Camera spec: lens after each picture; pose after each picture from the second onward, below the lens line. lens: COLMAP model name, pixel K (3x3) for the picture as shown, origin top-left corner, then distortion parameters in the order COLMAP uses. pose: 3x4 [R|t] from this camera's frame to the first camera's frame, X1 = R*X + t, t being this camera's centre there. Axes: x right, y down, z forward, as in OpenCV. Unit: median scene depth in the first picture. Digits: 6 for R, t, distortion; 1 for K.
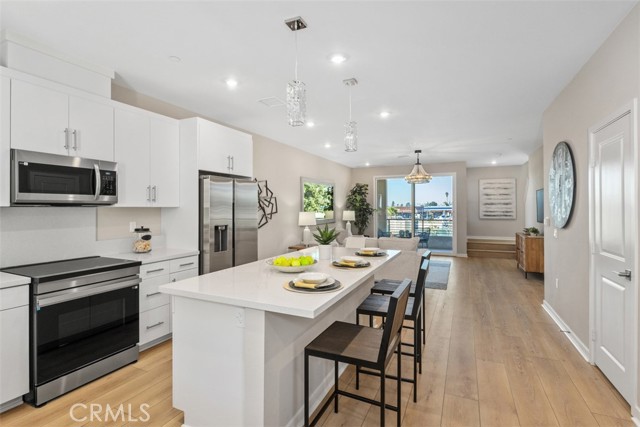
lens RADIAL K [[312.0, 0, 320.2], [0, 312.0, 208.5], [0, 0, 1]] dist [-0.003405, -0.000216]
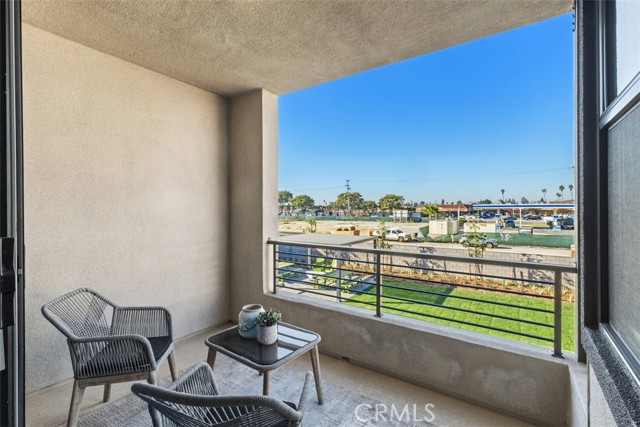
lens RADIAL K [[296.5, 0, 322.2], [0, 296.5, 209.3], [0, 0, 1]] dist [0.000921, 0.000518]
pose [[0.986835, -0.000986, -0.161728, 0.436127], [0.002118, 0.999974, 0.006832, 0.004713], [0.161717, -0.007084, 0.986812, 0.986875]]
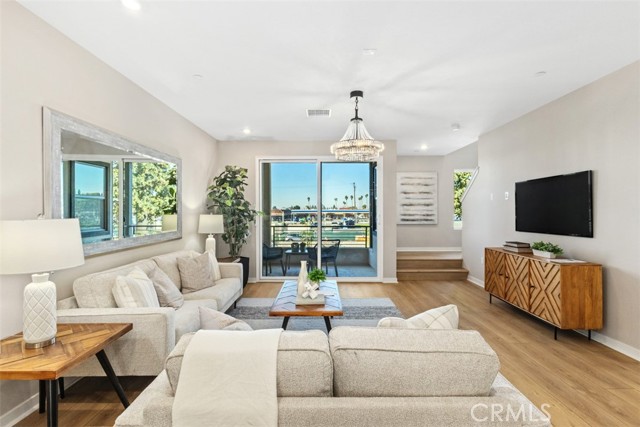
lens RADIAL K [[296.5, 0, 319.5], [0, 296.5, 210.1], [0, 0, 1]] dist [0.000921, 0.000518]
pose [[0.909146, 0.002473, 0.416470, 0.046054], [-0.000093, 0.999984, -0.005737, 0.002304], [-0.416478, 0.005177, 0.909131, 0.434515]]
